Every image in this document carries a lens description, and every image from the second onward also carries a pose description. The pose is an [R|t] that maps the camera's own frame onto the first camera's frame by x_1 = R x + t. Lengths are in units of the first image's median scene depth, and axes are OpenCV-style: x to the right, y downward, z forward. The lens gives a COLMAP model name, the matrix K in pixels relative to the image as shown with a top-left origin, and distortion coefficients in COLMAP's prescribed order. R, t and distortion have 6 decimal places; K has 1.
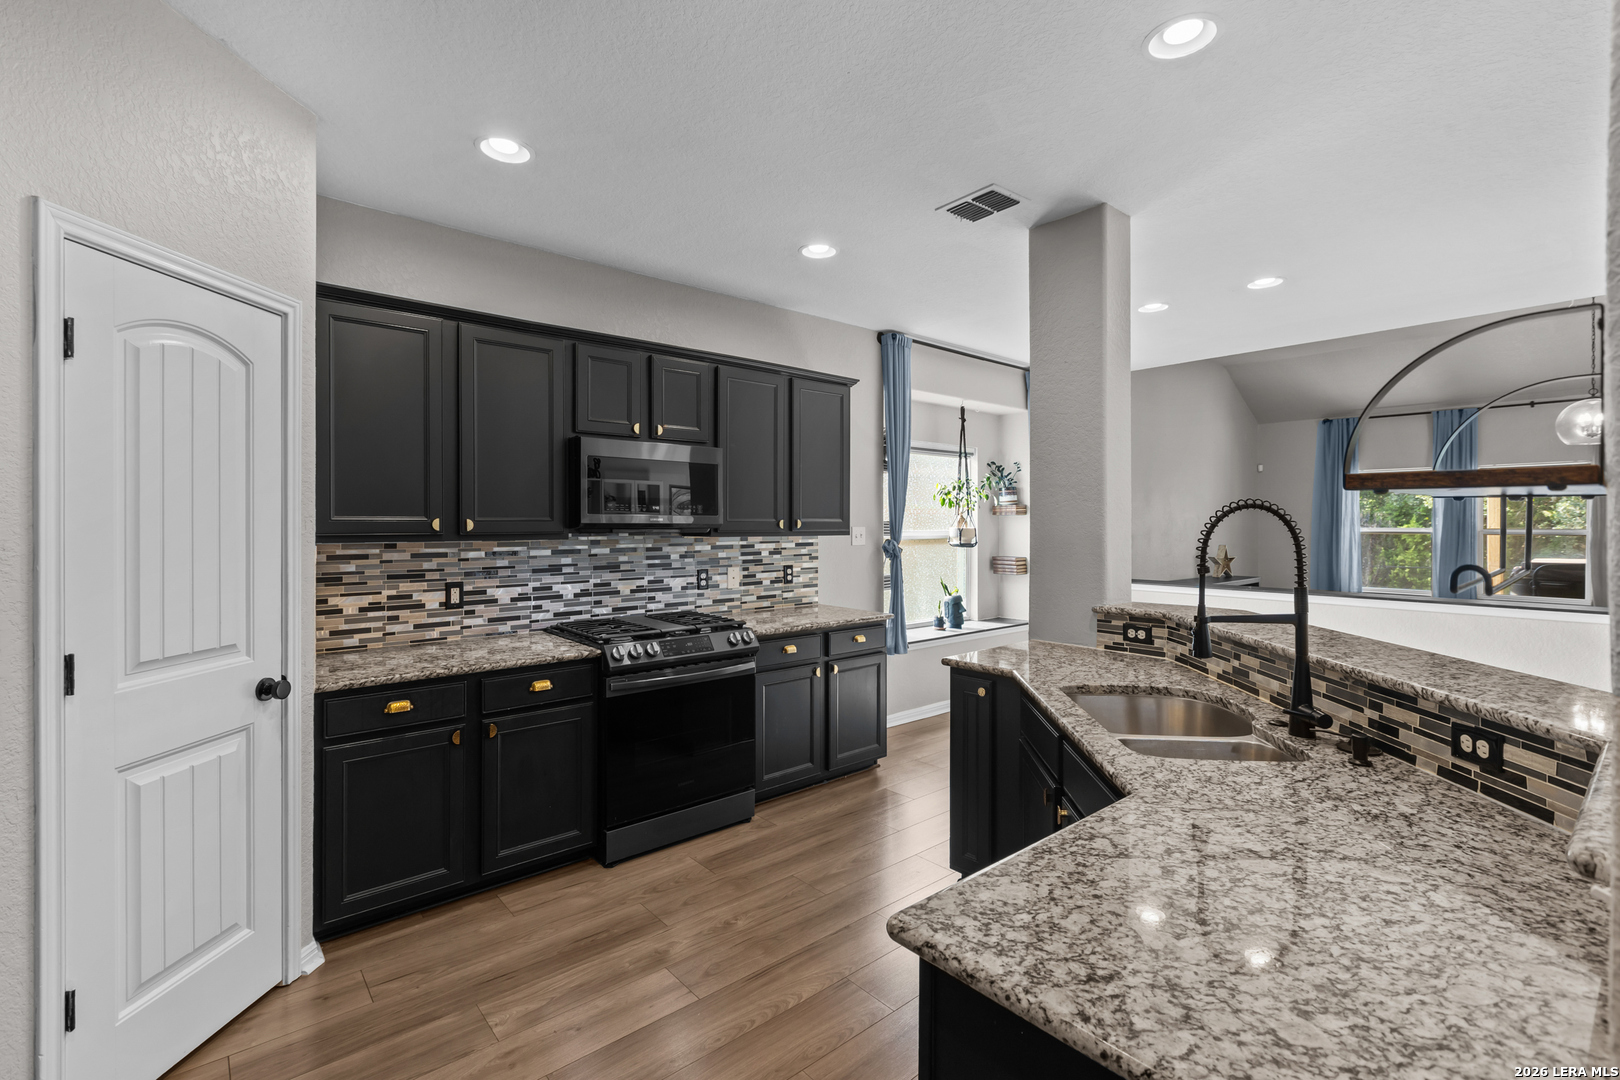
lens RADIAL K [[722.1, 0, 811.6], [0, 722.1, 538.8], [0, 0, 1]] dist [-0.000830, -0.000373]
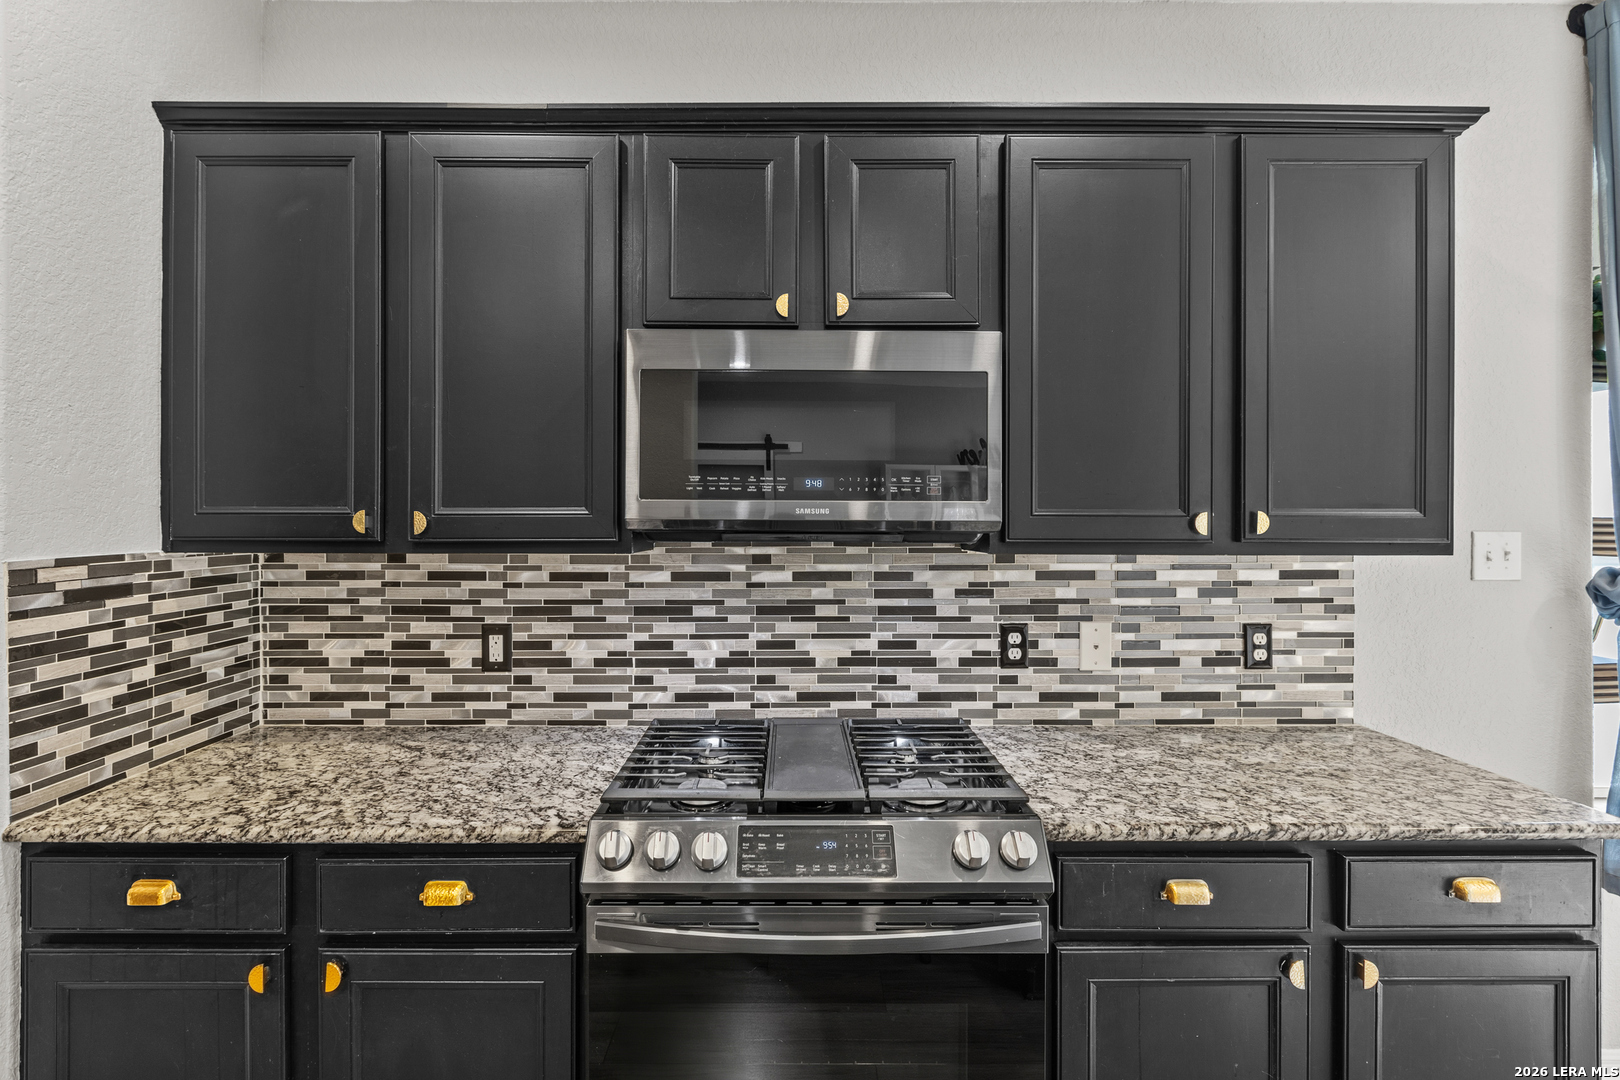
lens RADIAL K [[757.7, 0, 801.0], [0, 757.7, 532.9], [0, 0, 1]] dist [-0.002233, -0.000967]
pose [[0.757702, 0.006035, -0.652572, 0.059532], [-0.016324, 0.999820, -0.009707, -0.008123], [0.652396, 0.018007, 0.757664, 0.575478]]
